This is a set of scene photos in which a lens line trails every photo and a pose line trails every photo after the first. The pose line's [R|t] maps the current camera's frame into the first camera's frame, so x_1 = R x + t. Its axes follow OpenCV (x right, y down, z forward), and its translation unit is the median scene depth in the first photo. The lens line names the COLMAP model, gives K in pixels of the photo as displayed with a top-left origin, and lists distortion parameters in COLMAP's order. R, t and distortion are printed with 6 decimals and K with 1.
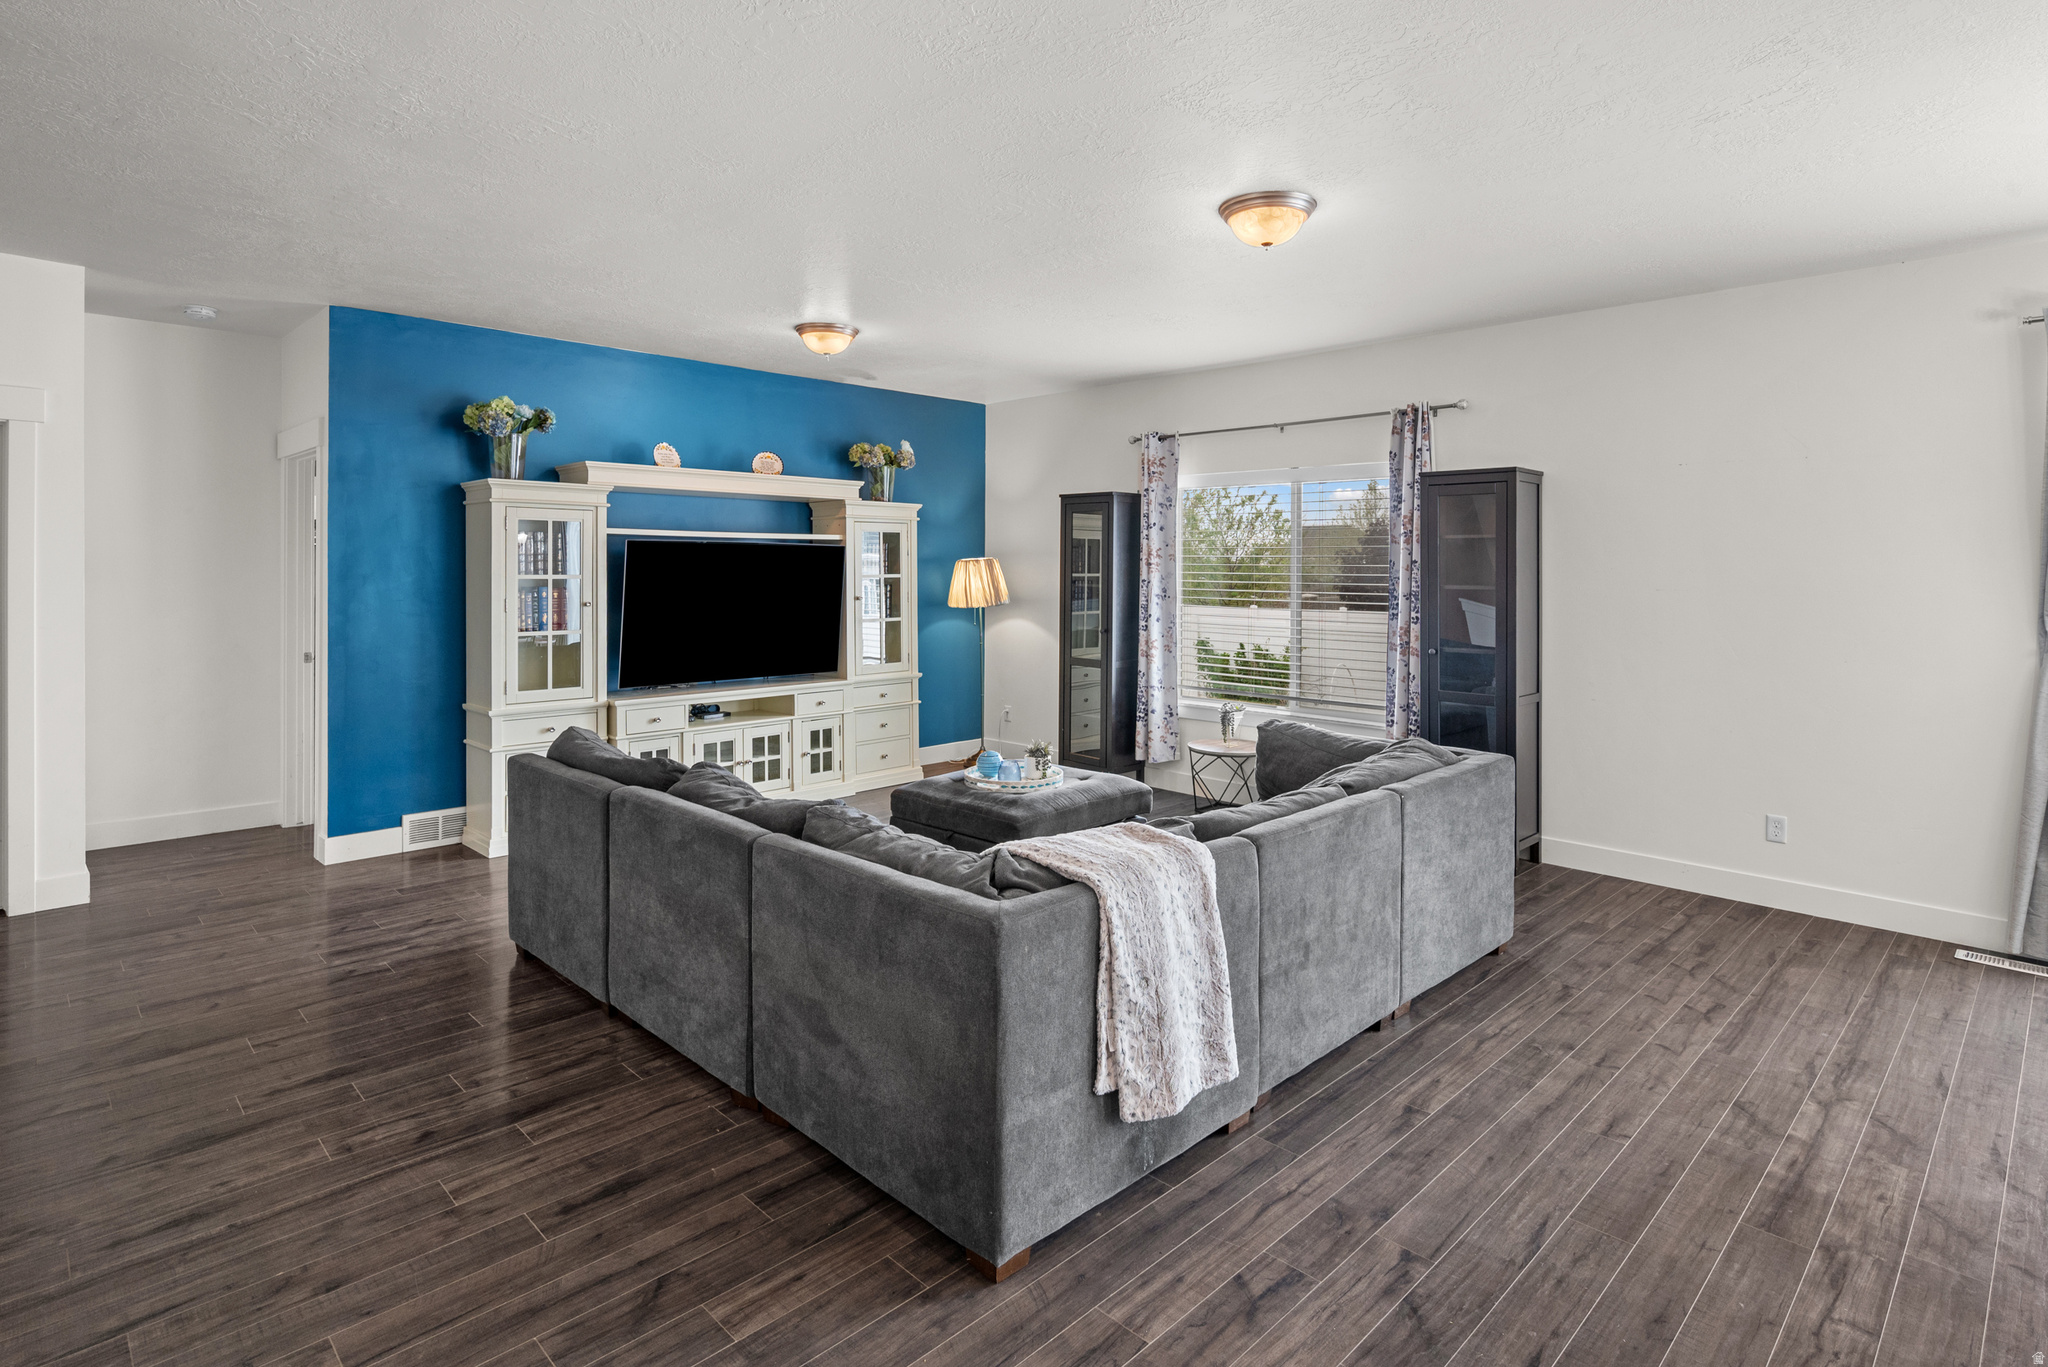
lens RADIAL K [[1051.0, 0, 1020.3], [0, 1051.0, 569.1], [0, 0, 1]] dist [-0.001764, -0.000253]
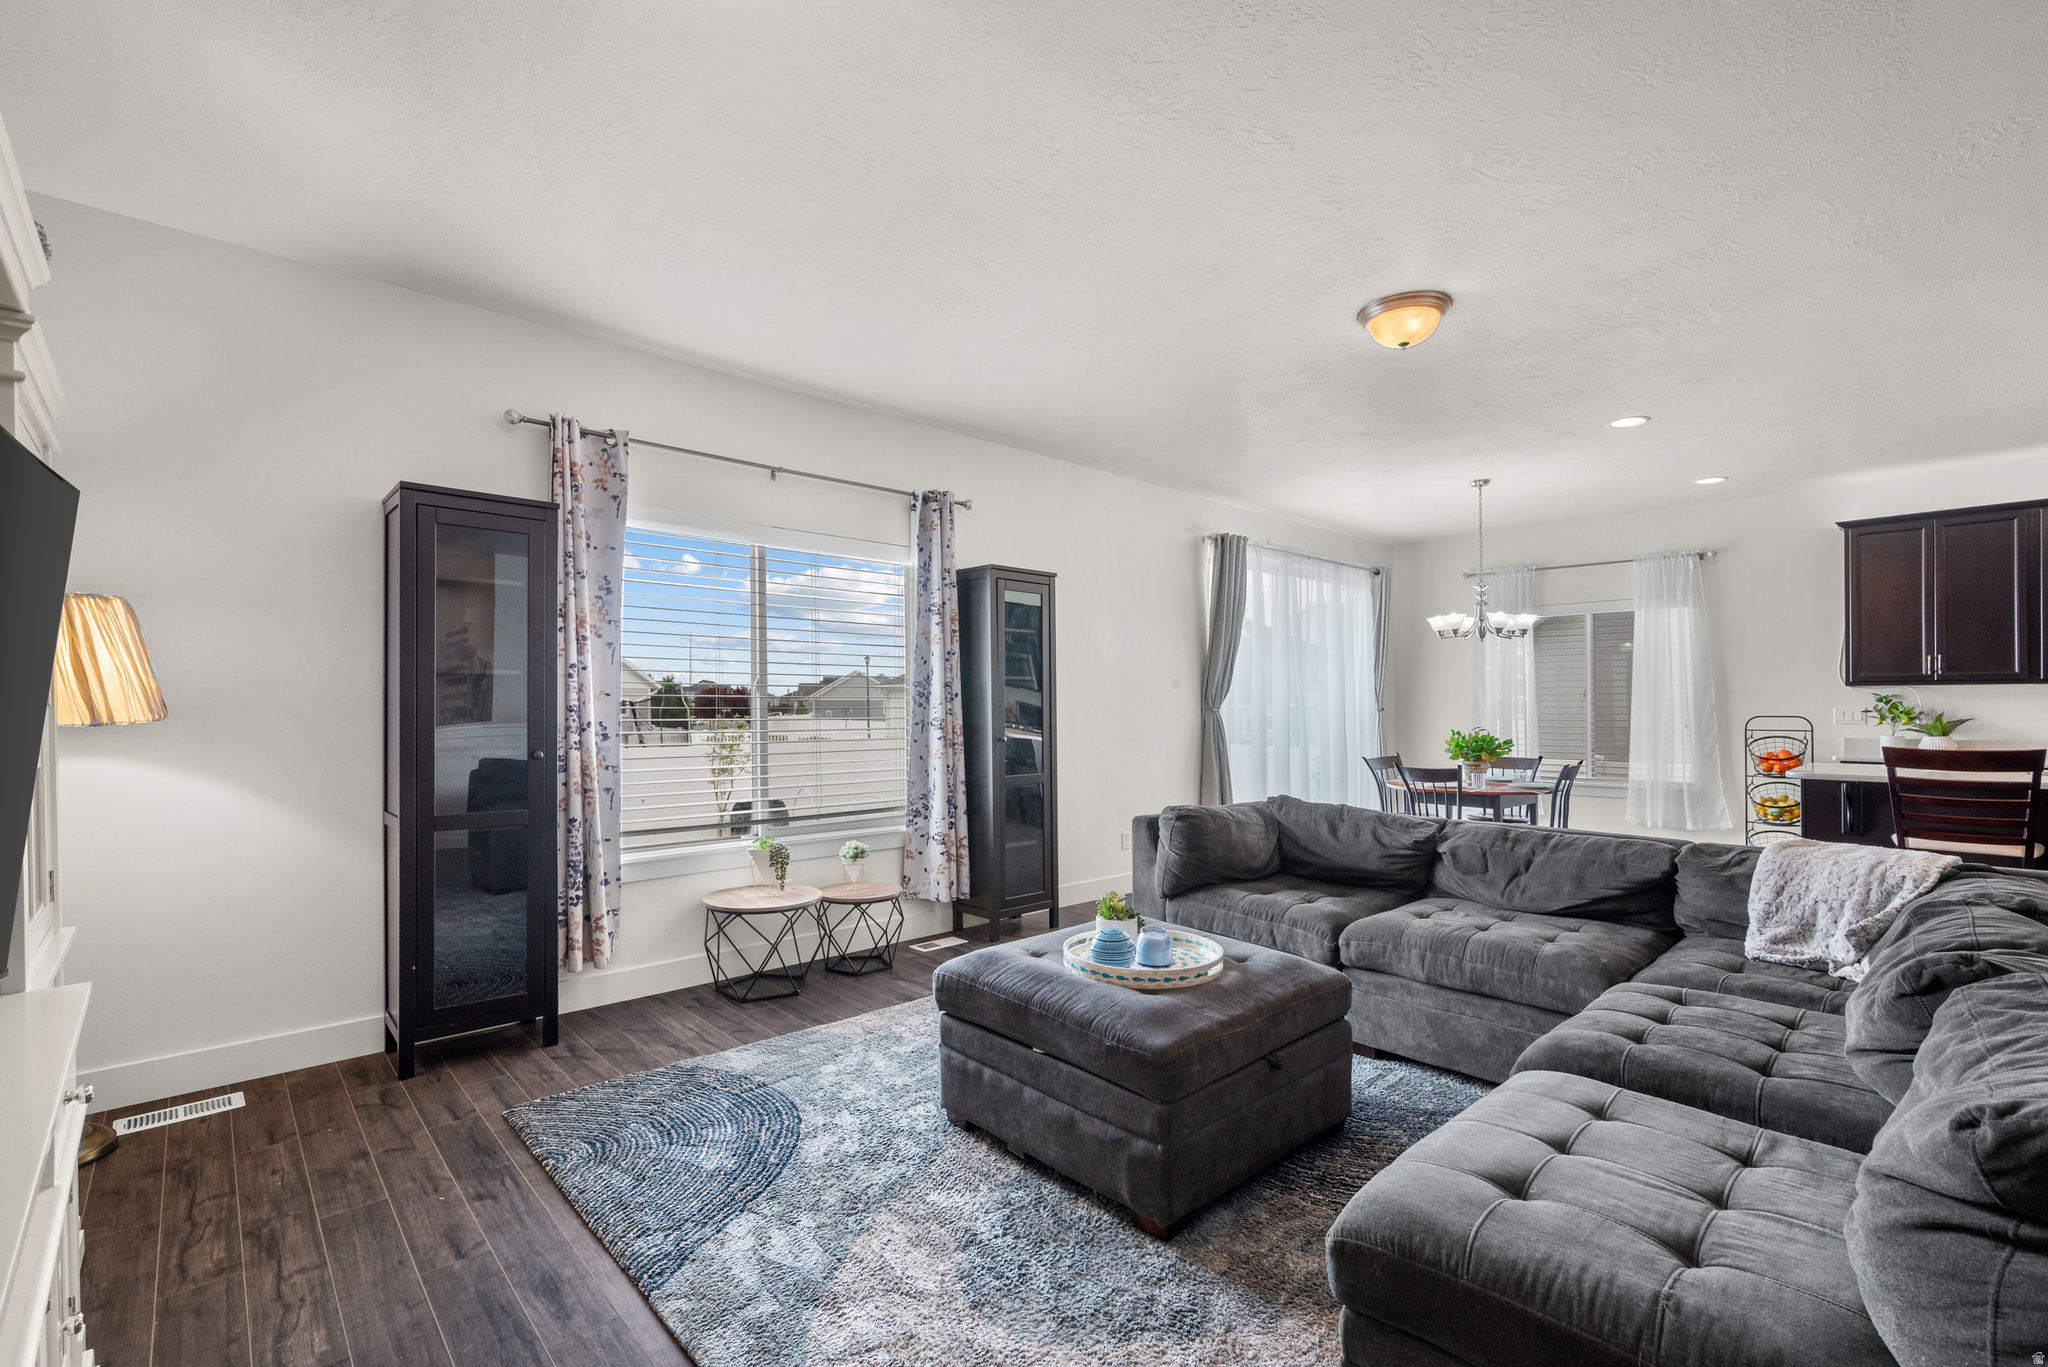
lens RADIAL K [[899.4, 0, 1020.3], [0, 899.4, 696.7], [0, 0, 1]] dist [0.002755, -0.000403]
pose [[0.034366, 0.002744, 0.999406, -1.121891], [0.002345, 0.999993, -0.002826, 0.088617], [-0.999407, 0.002441, 0.034359, 2.164476]]
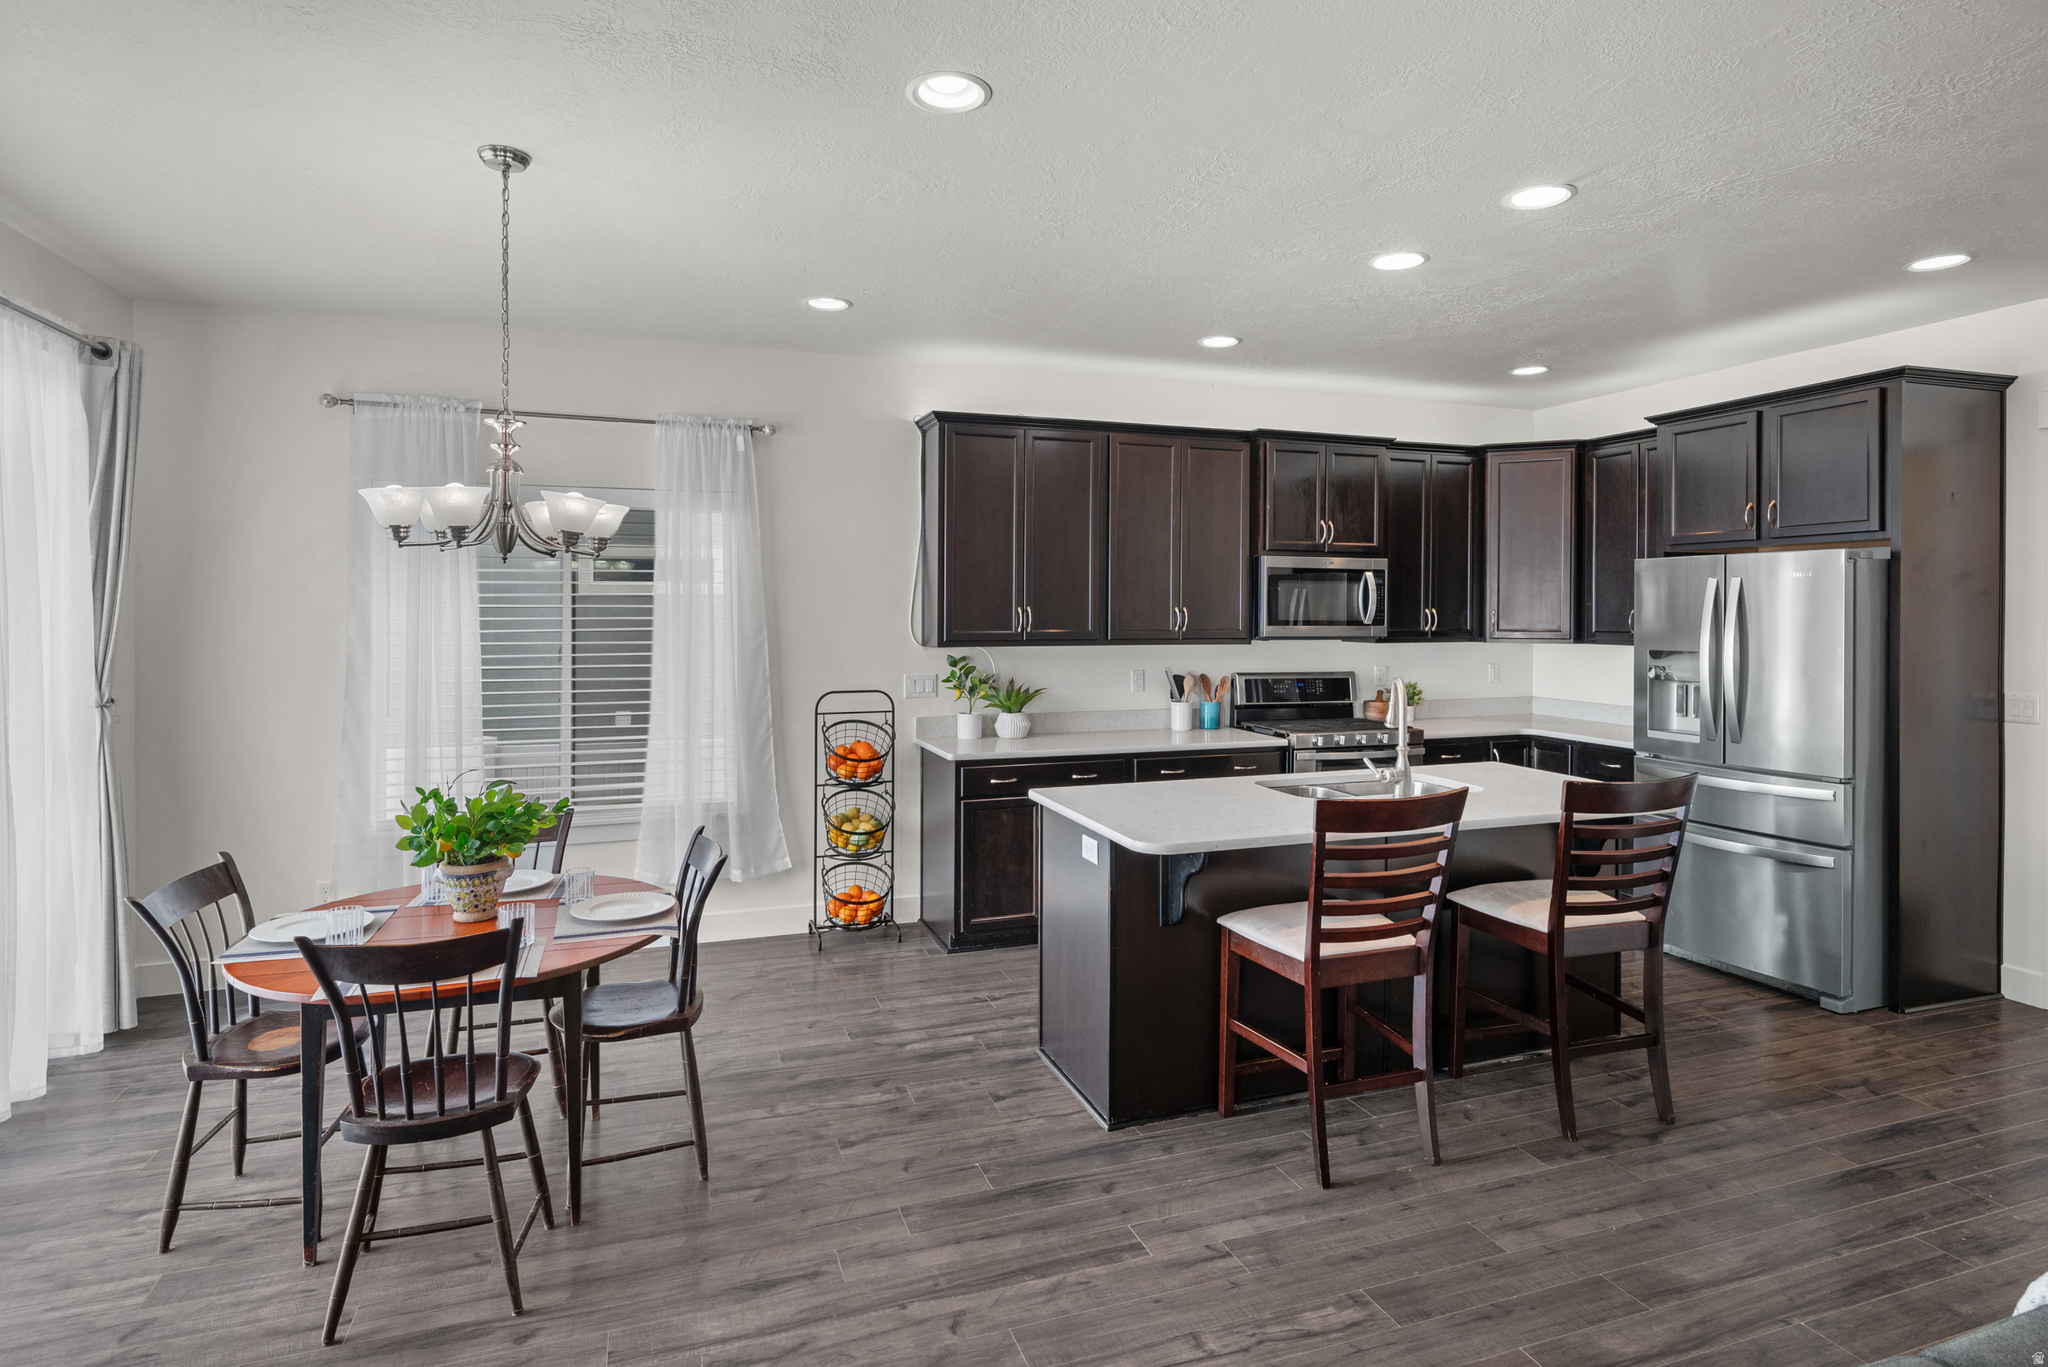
lens RADIAL K [[1092.2, 0, 1027.4], [0, 1092.2, 616.3], [0, 0, 1]] dist [-0.001887, 0.000134]
pose [[-0.906627, -0.011463, 0.421777, 0.429201], [-0.007733, 0.999914, 0.010554, -0.028624], [-0.421862, 0.006307, -0.906638, 1.806280]]
